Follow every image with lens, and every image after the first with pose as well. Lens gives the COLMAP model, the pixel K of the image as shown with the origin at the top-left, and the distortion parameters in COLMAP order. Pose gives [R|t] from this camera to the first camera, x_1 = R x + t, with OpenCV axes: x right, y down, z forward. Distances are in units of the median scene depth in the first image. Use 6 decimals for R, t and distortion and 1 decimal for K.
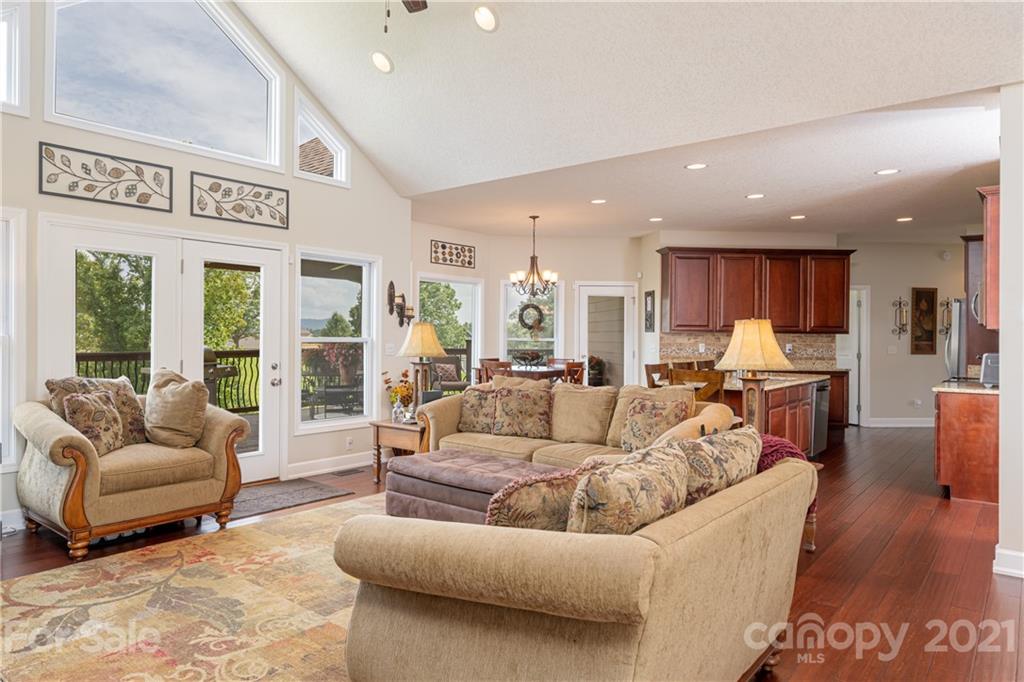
lens RADIAL K [[656.3, 0, 447.9], [0, 656.3, 338.8], [0, 0, 1]] dist [-0.001377, 0.001037]
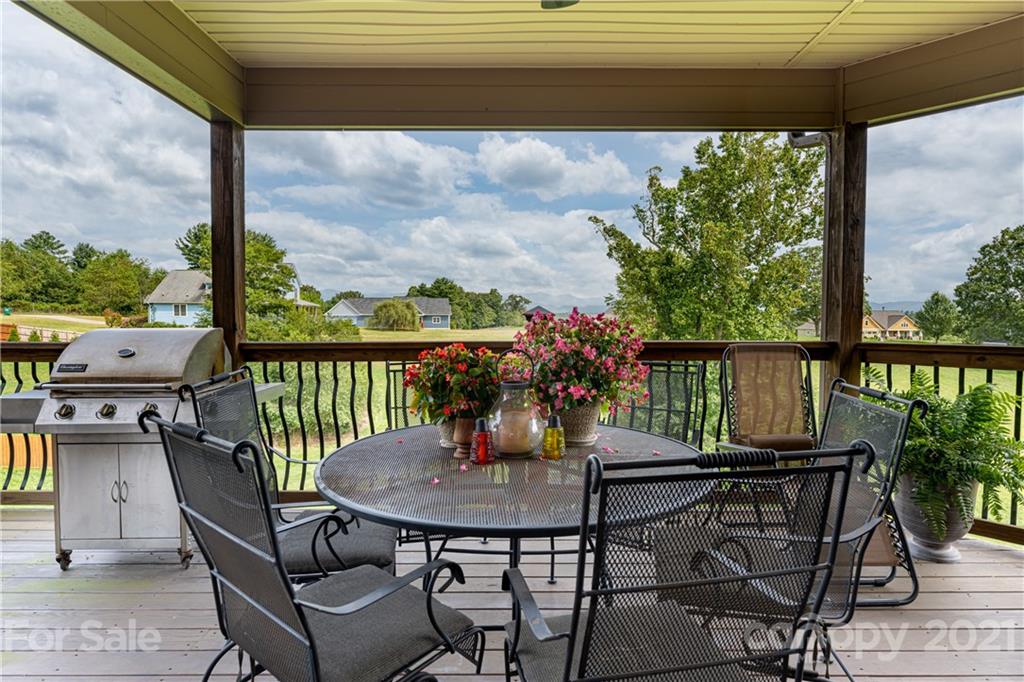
lens RADIAL K [[542.2, 0, 515.0], [0, 542.2, 340.6], [0, 0, 1]] dist [-0.003354, 0.001054]
pose [[0.668588, 0.027221, -0.743134, -0.074892], [-0.000624, 0.999350, 0.036045, 0.010202], [0.743632, -0.023636, 0.668171, 1.624587]]
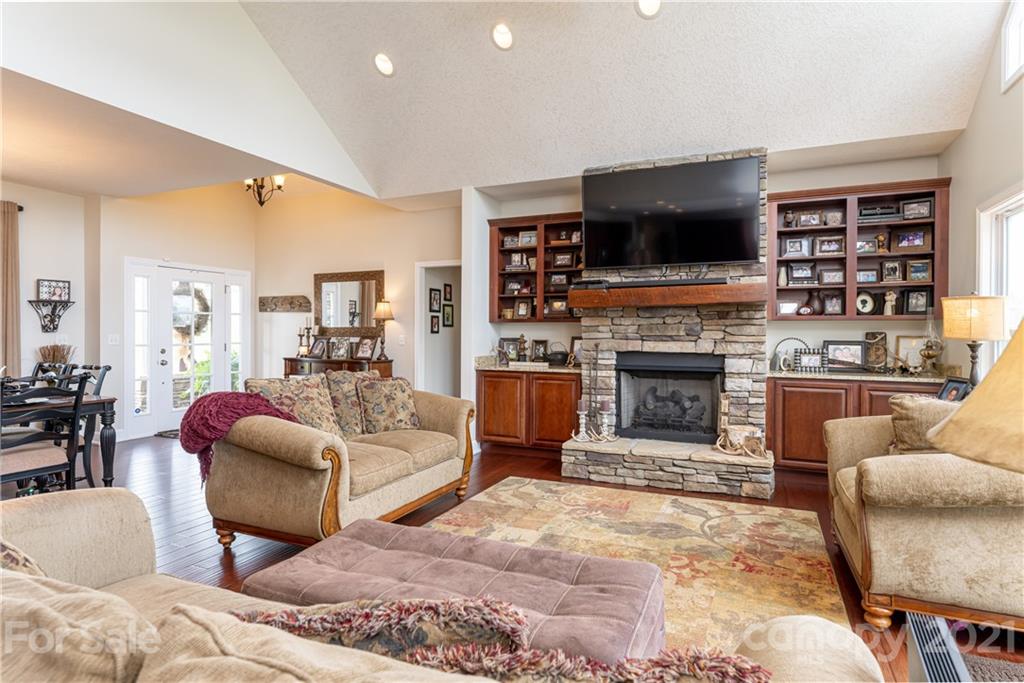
lens RADIAL K [[550.2, 0, 518.8], [0, 550.2, 334.5], [0, 0, 1]] dist [-0.001587, -0.000133]
pose [[-0.950911, -0.010389, -0.309289, 0.112785], [-0.014096, 0.999853, 0.009751, 0.004121], [0.309142, 0.013632, -0.950918, 1.080735]]
